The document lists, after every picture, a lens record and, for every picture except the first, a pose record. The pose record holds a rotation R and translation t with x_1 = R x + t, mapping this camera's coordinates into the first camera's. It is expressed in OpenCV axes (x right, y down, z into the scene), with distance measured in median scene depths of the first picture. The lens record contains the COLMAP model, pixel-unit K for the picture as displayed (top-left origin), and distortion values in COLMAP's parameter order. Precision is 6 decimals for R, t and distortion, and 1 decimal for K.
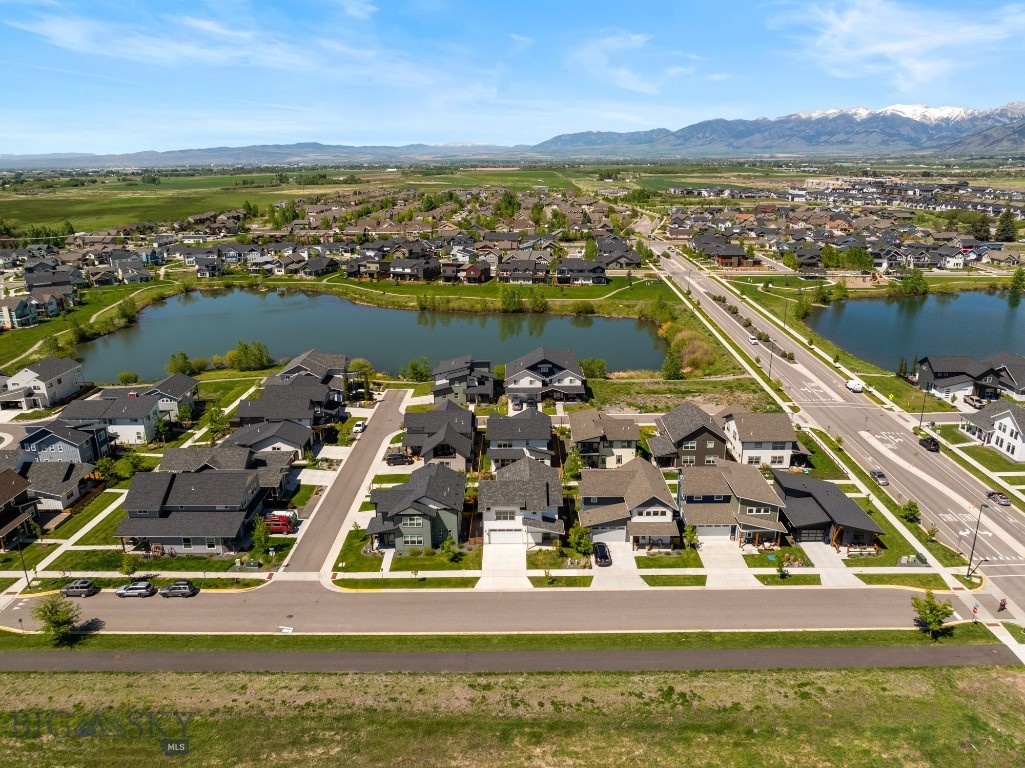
lens RADIAL K [[722.7, 0, 511.5], [0, 722.7, 373.4], [0, 0, 1]] dist [-0.041367, 0.010807]
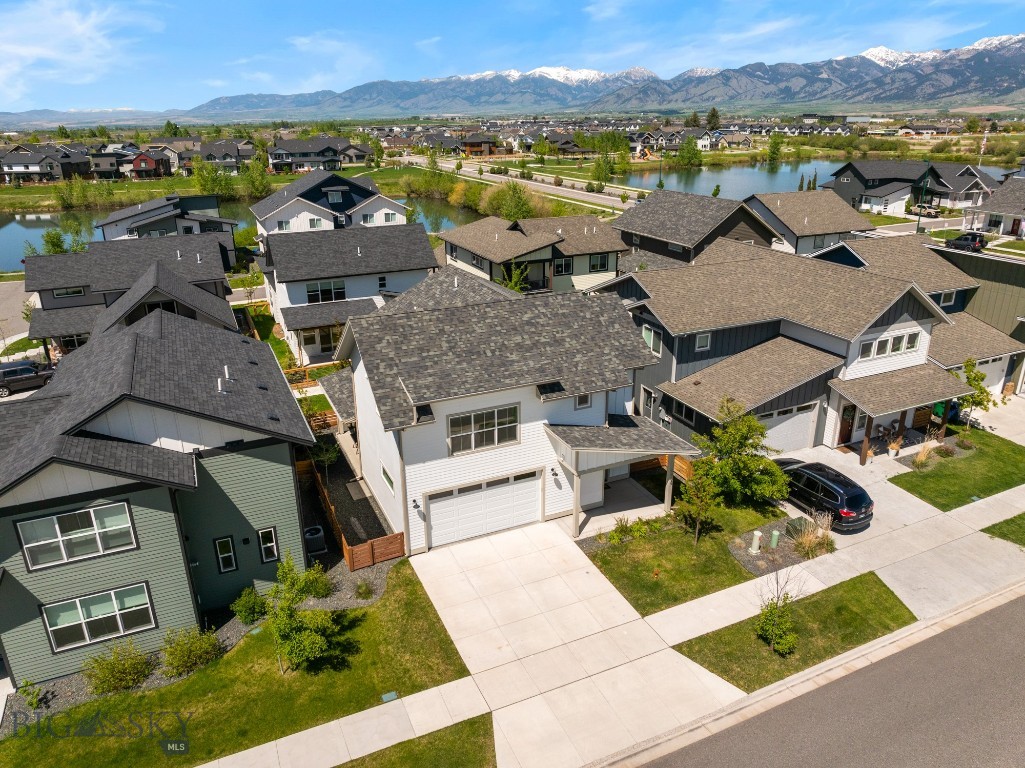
lens RADIAL K [[722.7, 0, 513.2], [0, 722.7, 376.4], [0, 0, 1]] dist [-0.041367, 0.010807]
pose [[0.907732, -0.144711, 0.393803, -0.058282], [0.124488, 0.989262, 0.076574, 0.095034], [-0.400655, -0.020485, 0.916000, 0.450852]]
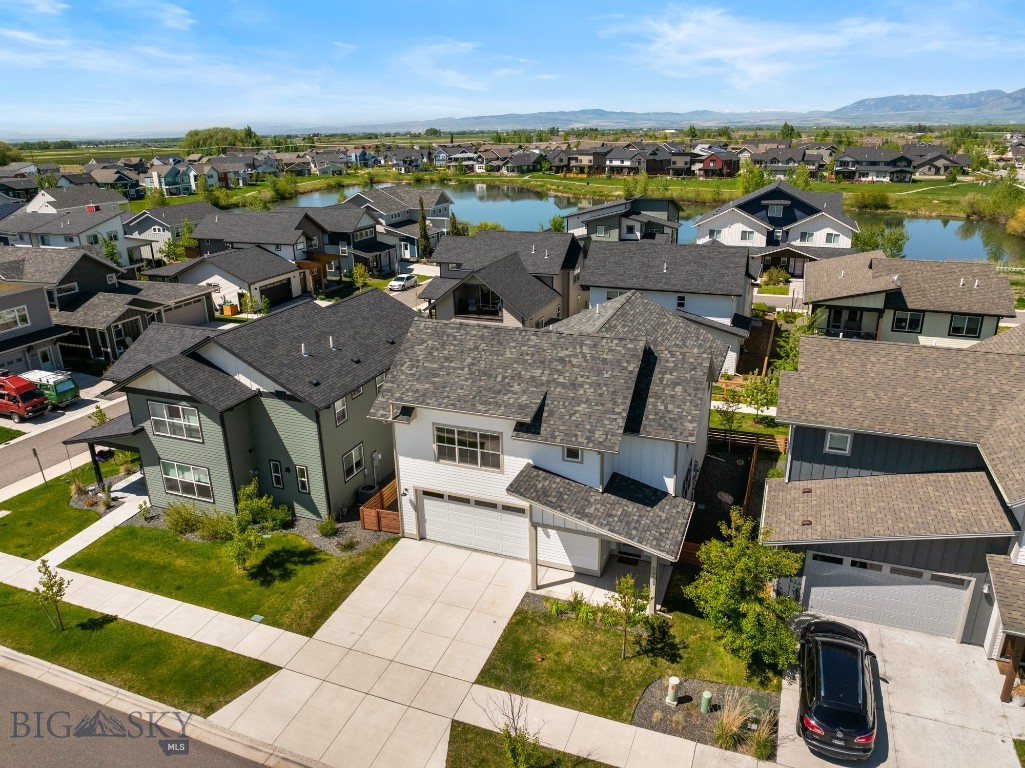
lens RADIAL K [[722.7, 0, 511.2], [0, 722.7, 379.8], [0, 0, 1]] dist [-0.041367, 0.010807]
pose [[0.932921, 0.113136, -0.341845, 0.056235], [-0.095706, 0.993119, 0.067492, 0.090772], [0.347129, -0.030248, 0.937330, 0.448974]]
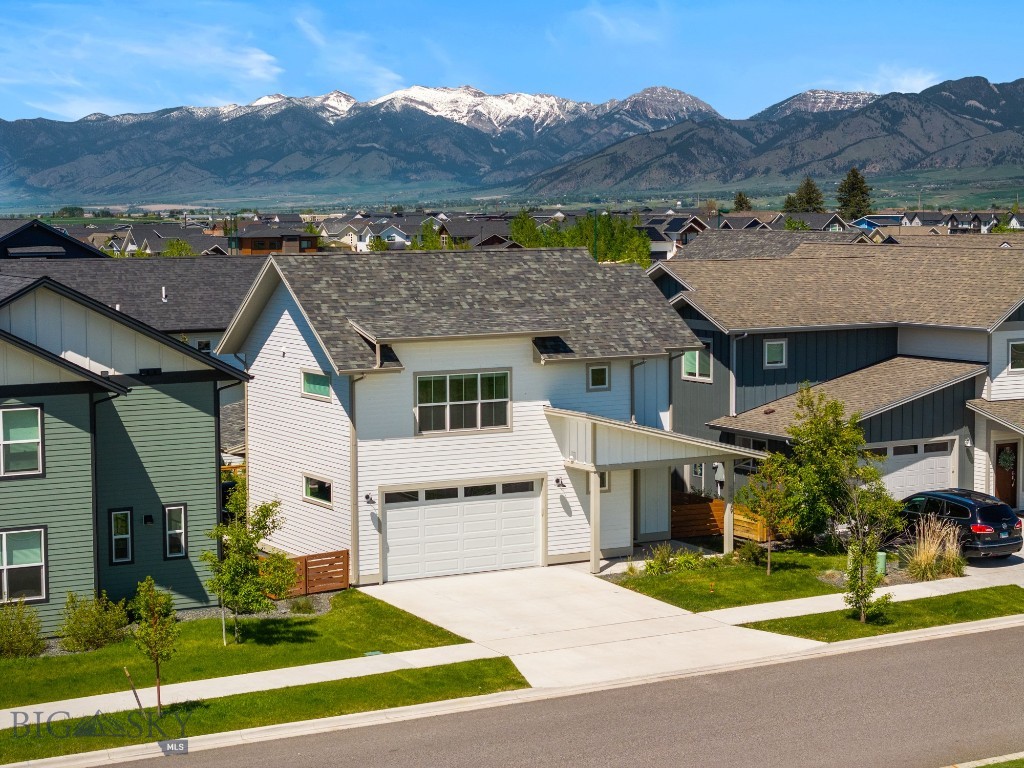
lens RADIAL K [[2051.8, 0, 519.8], [0, 2051.8, 385.9], [0, 0, 1]] dist [-0.082734, 0.000000]
pose [[0.866438, -0.042354, 0.497486, -0.151821], [0.145492, 0.974571, -0.170423, 0.168927], [-0.477617, 0.220041, 0.850567, 0.325284]]
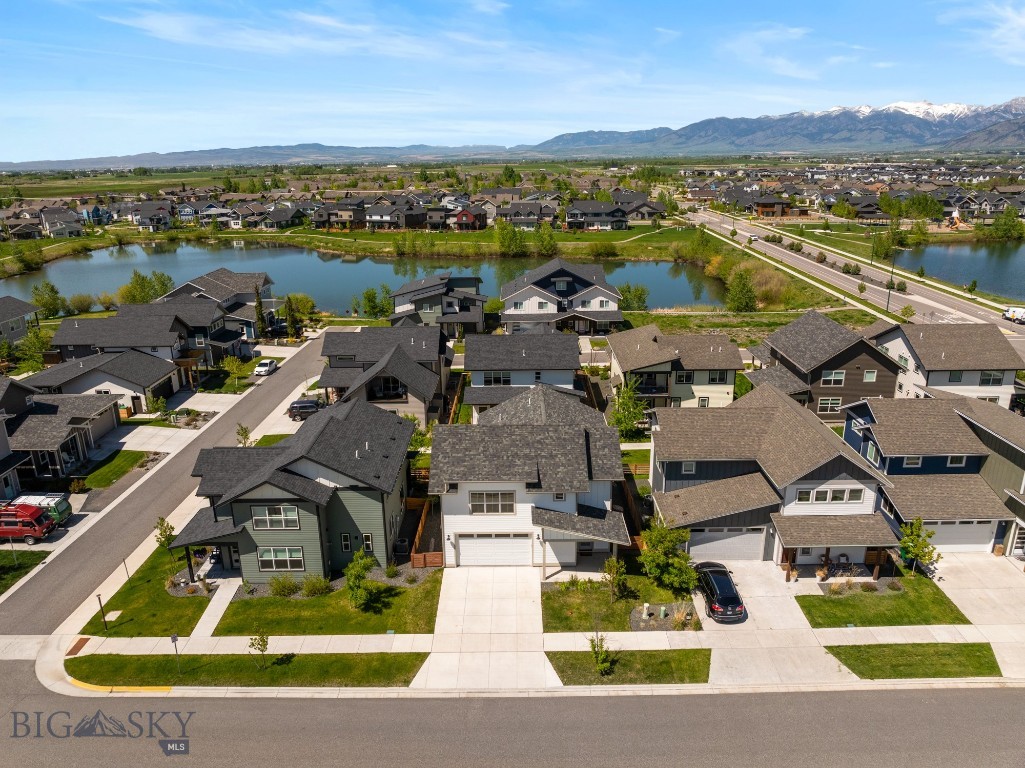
lens RADIAL K [[722.7, 0, 512.0], [0, 722.7, 376.8], [0, 0, 1]] dist [-0.041367, 0.010807]
pose [[0.999988, -0.004060, -0.002628, 0.002807], [0.004072, 0.999981, 0.004560, 0.070803], [0.002609, -0.004571, 0.999986, 0.334934]]
